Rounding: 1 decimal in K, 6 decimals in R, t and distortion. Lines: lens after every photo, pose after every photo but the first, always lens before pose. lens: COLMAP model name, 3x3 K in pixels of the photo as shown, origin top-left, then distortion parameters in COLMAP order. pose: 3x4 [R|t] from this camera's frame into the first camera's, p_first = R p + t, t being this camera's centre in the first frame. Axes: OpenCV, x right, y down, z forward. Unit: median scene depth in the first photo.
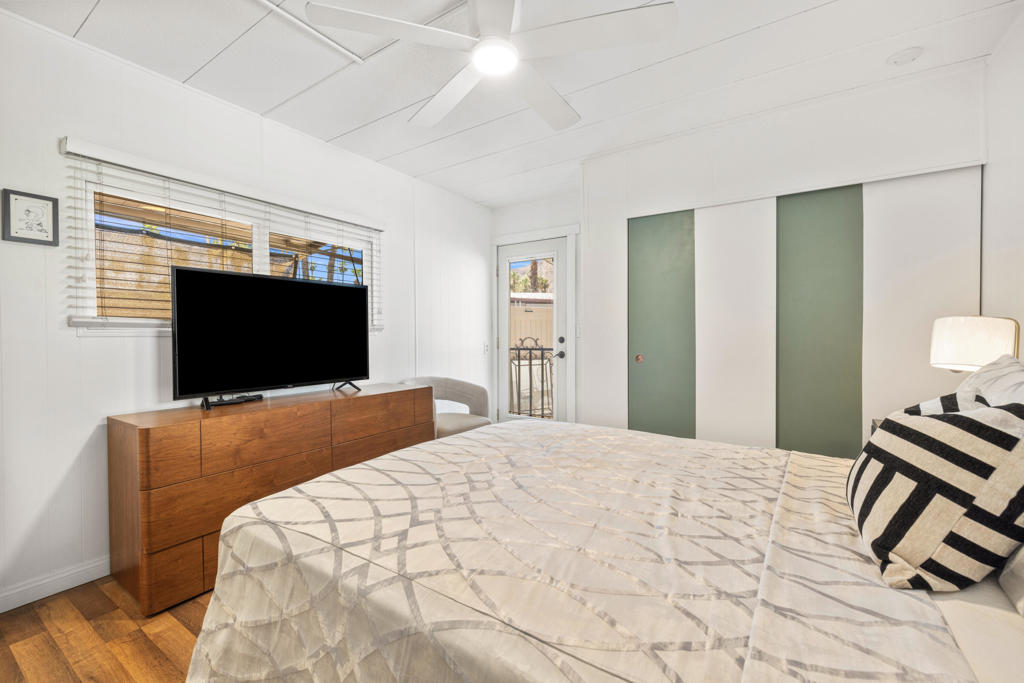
lens RADIAL K [[429.1, 0, 513.7], [0, 429.1, 340.0], [0, 0, 1]] dist [-0.001111, -0.000258]
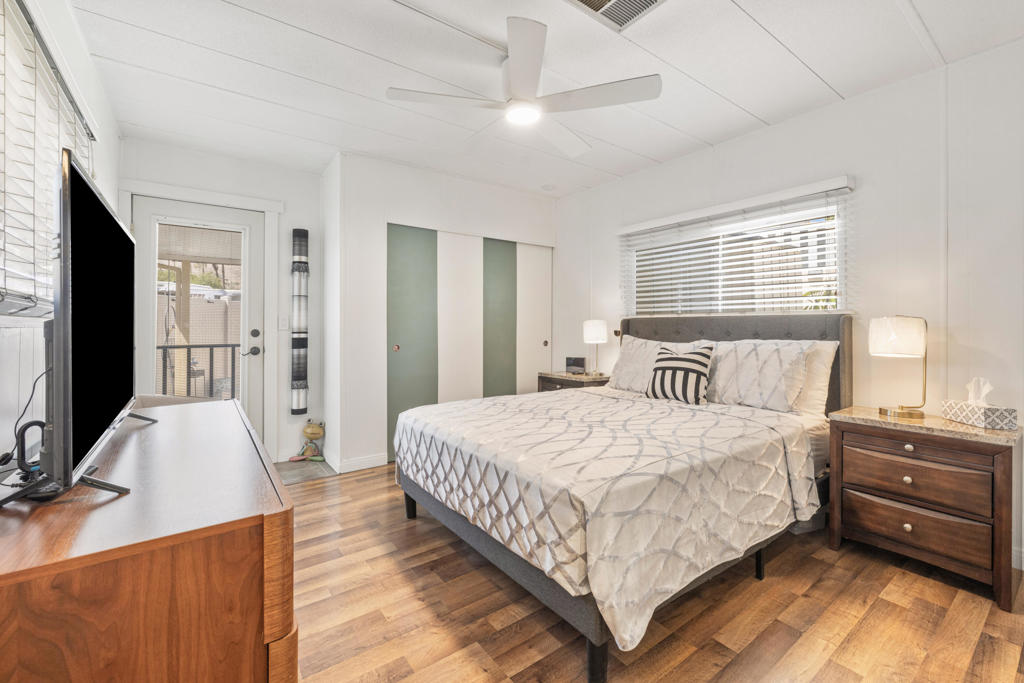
lens RADIAL K [[429.1, 0, 513.7], [0, 429.1, 340.0], [0, 0, 1]] dist [-0.001111, -0.000258]
pose [[0.343562, -0.026823, 0.938747, -0.991719], [0.010619, 0.999639, 0.024677, -0.005439], [-0.939070, 0.001491, 0.343723, 0.460402]]
